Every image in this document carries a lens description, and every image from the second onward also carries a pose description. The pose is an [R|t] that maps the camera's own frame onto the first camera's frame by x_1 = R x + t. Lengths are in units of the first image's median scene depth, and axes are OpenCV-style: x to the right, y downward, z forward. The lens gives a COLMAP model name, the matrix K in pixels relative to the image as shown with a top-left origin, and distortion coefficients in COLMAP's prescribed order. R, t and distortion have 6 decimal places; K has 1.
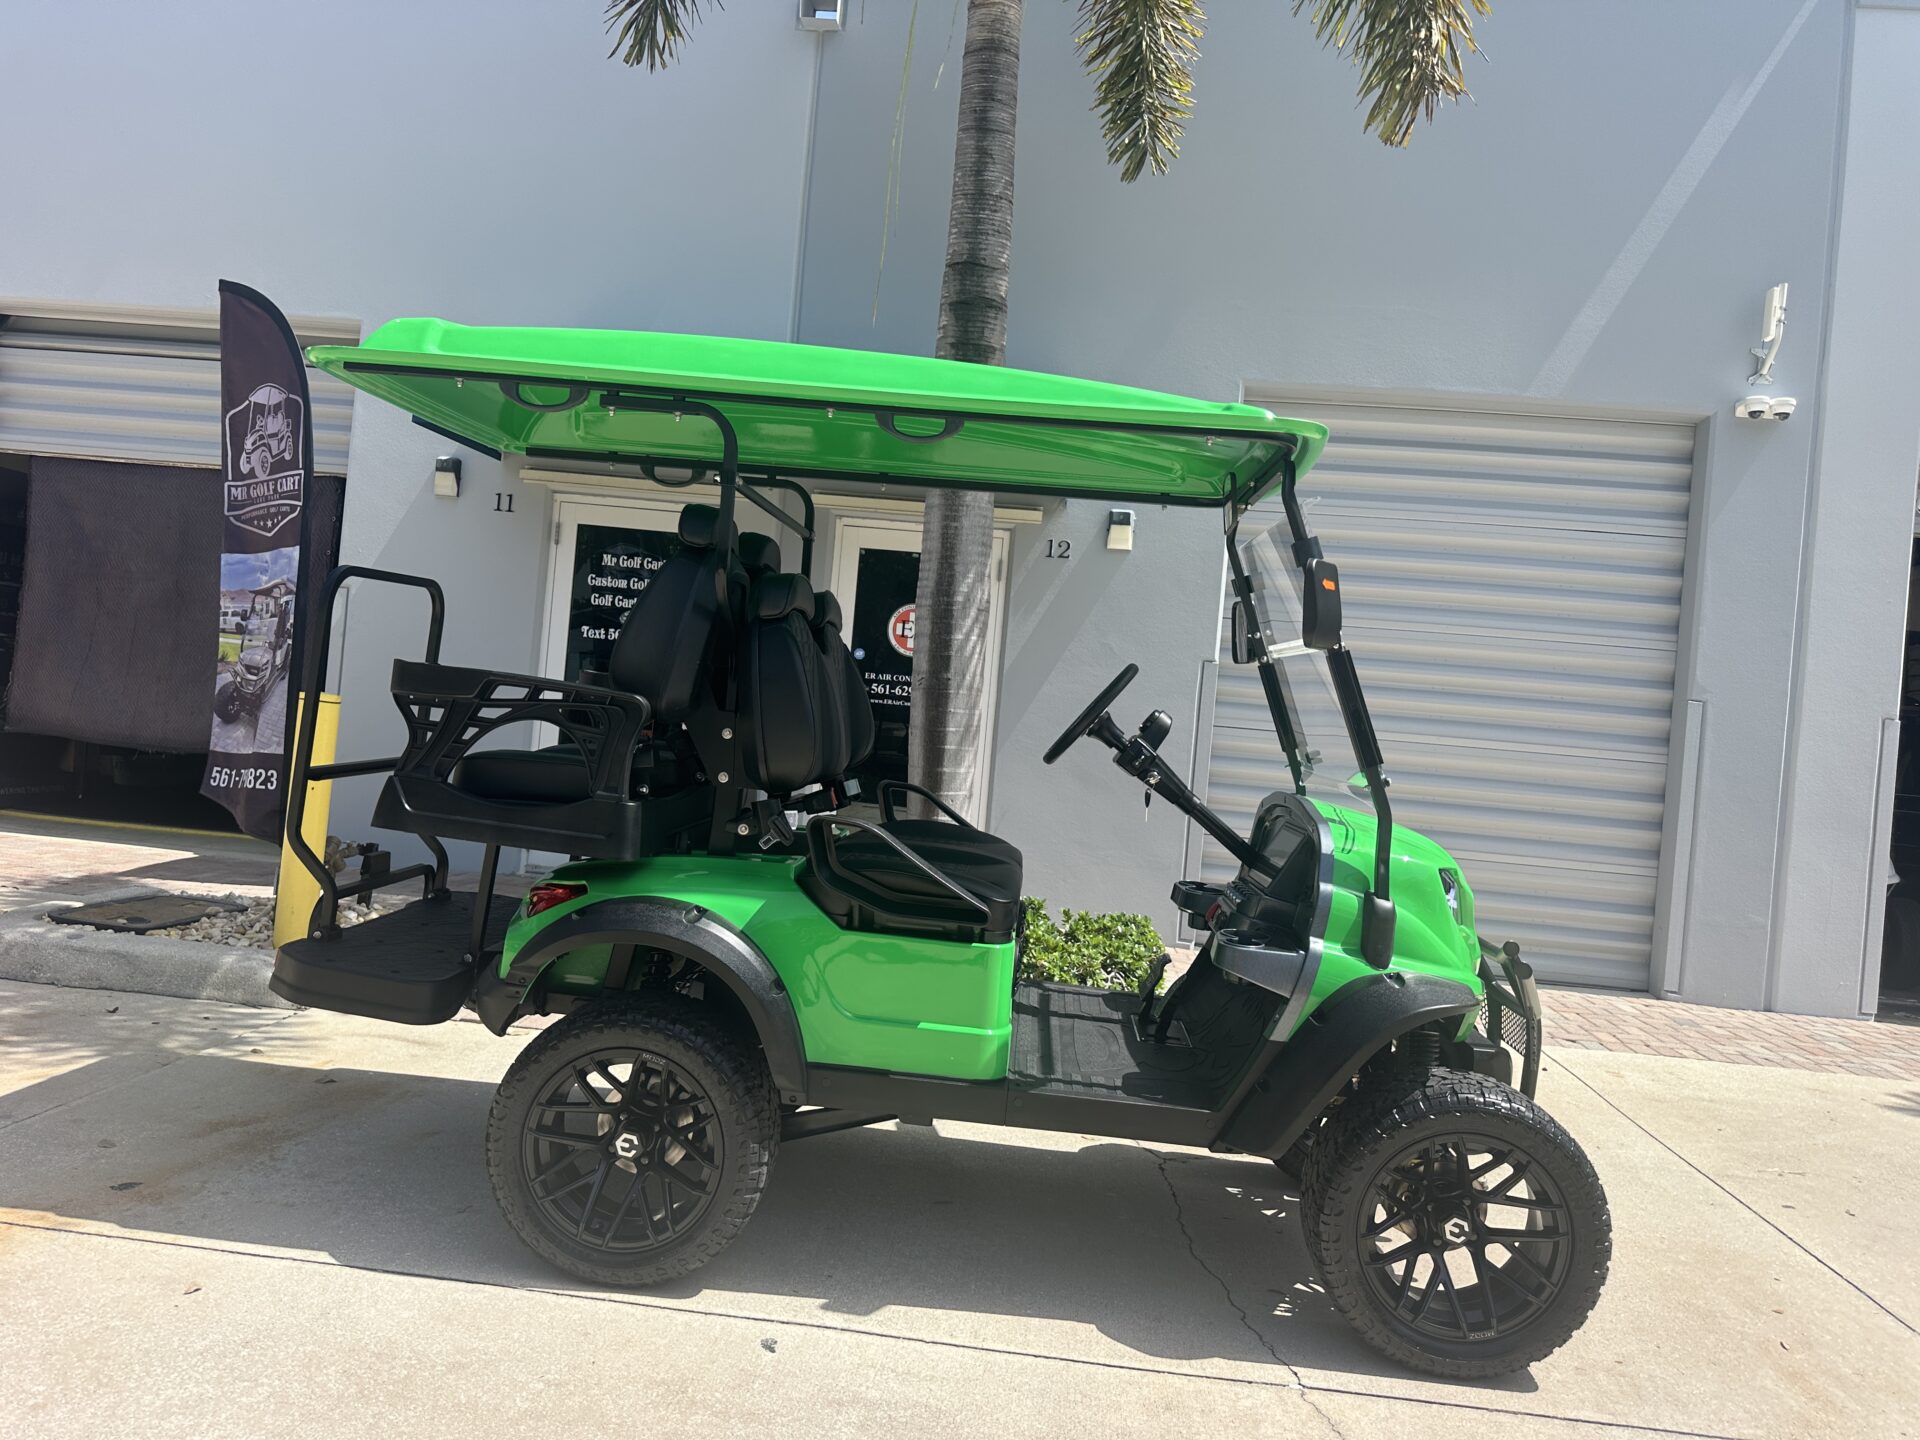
lens RADIAL K [[1338.0, 0, 965.2], [0, 1338.0, 724.3], [0, 0, 1]] dist [0.108474, -0.186959]
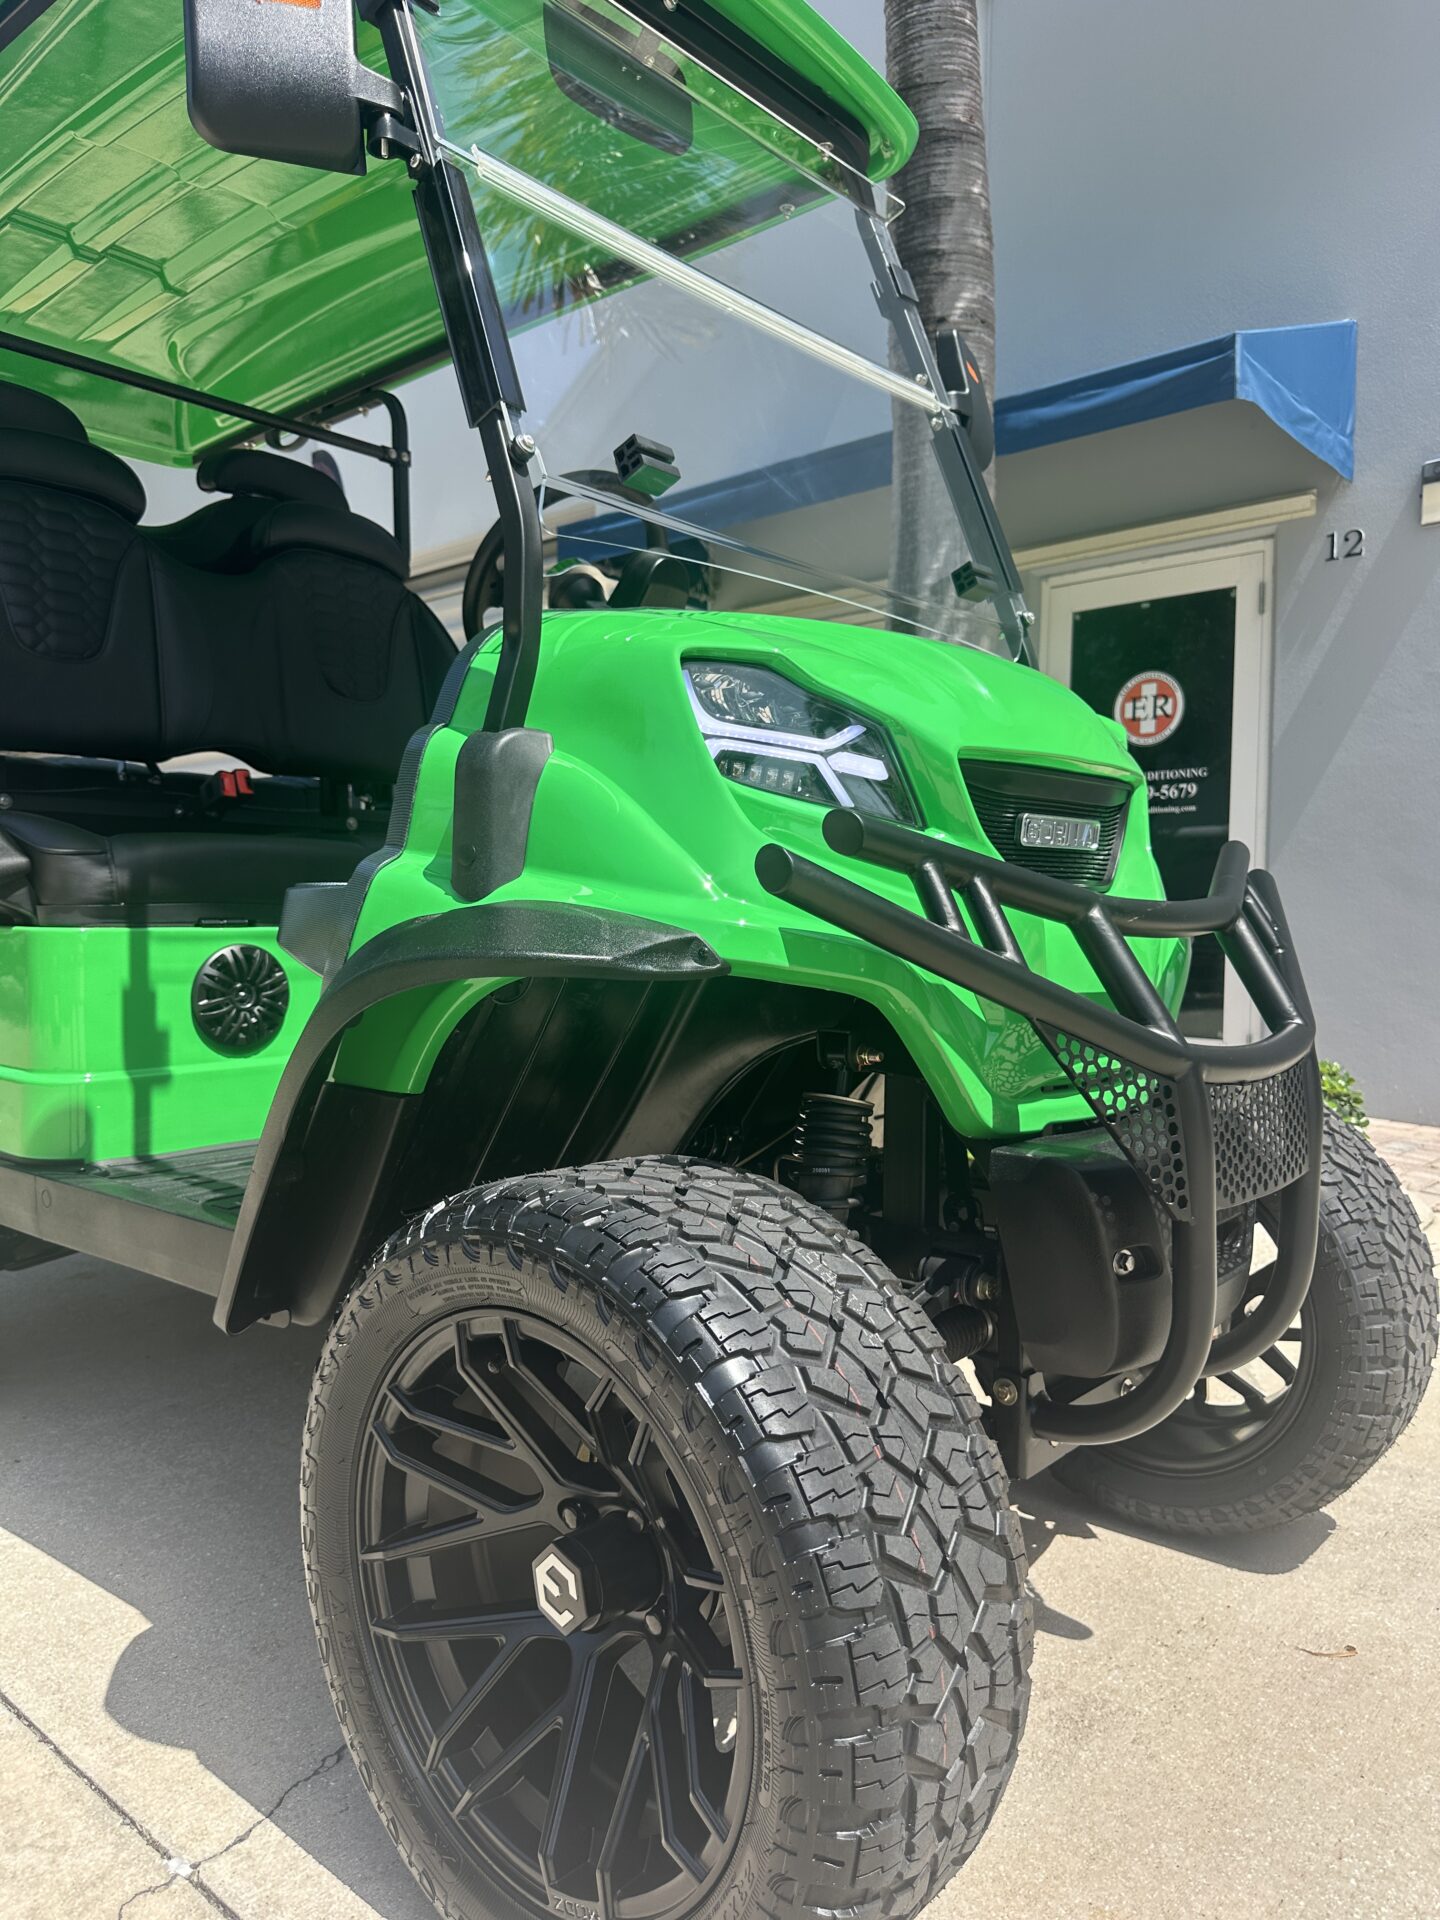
lens RADIAL K [[1357.6, 0, 712.6], [0, 1357.6, 966.9], [0, 0, 1]] dist [0.059110, -0.085776]
pose [[0.787492, -0.057897, -0.613600, 0.424278], [0.051033, 0.998285, -0.028698, 0.150858], [0.614209, -0.008714, 0.789096, 0.505389]]
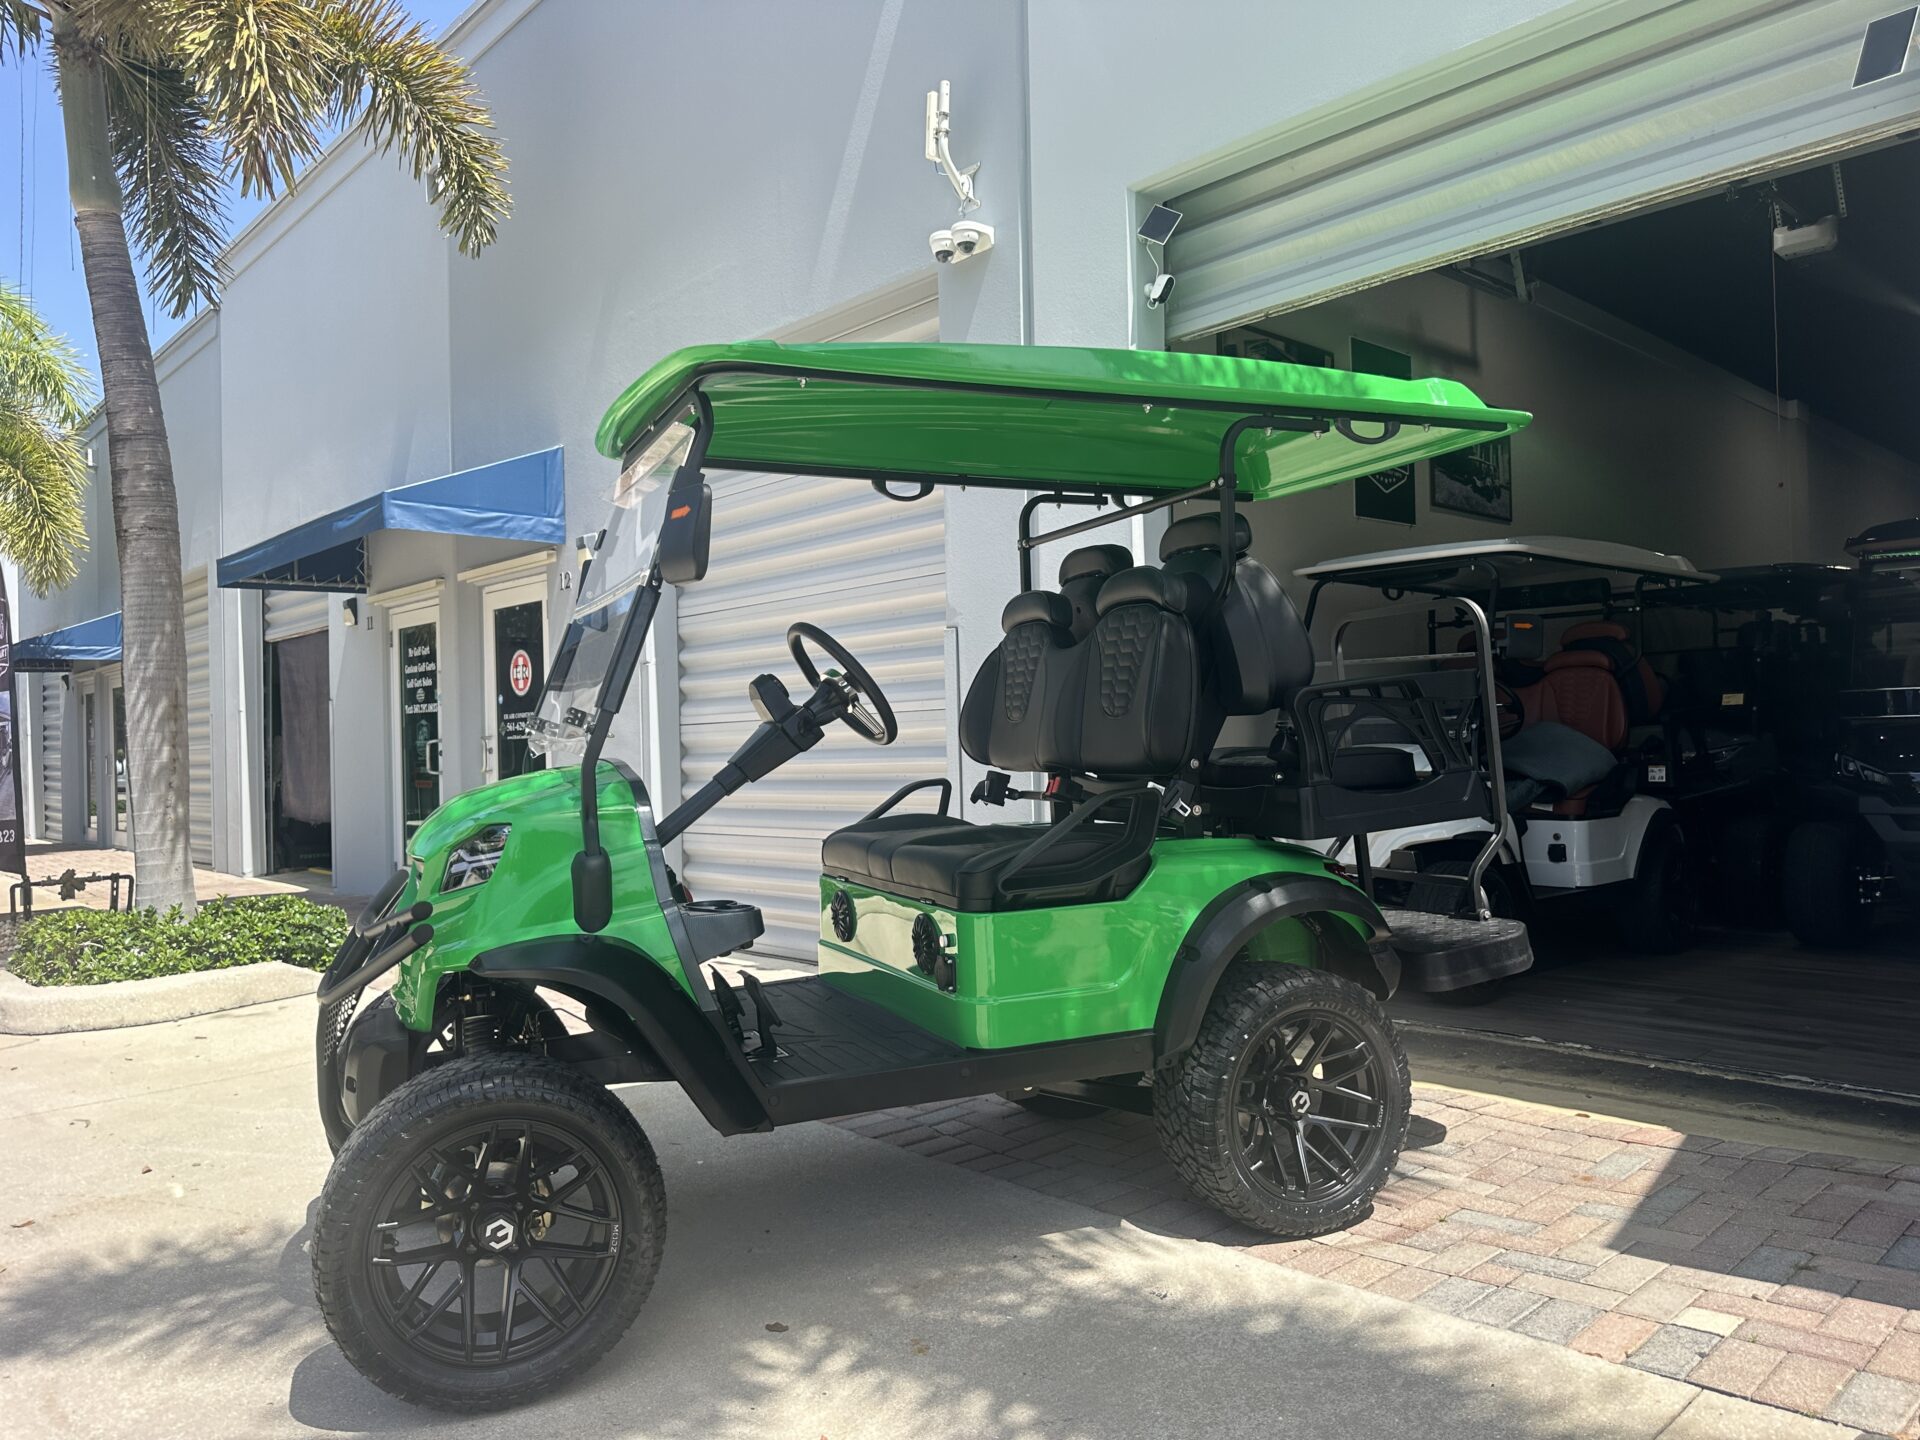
lens RADIAL K [[1345.1, 0, 935.5], [0, 1345.1, 734.1], [0, 0, 1]] dist [0.041480, -0.053618]
pose [[0.729449, -0.113904, -0.674485, 1.902763], [0.091980, 0.993417, -0.068288, 0.179721], [0.677823, -0.012227, 0.735124, 0.733559]]
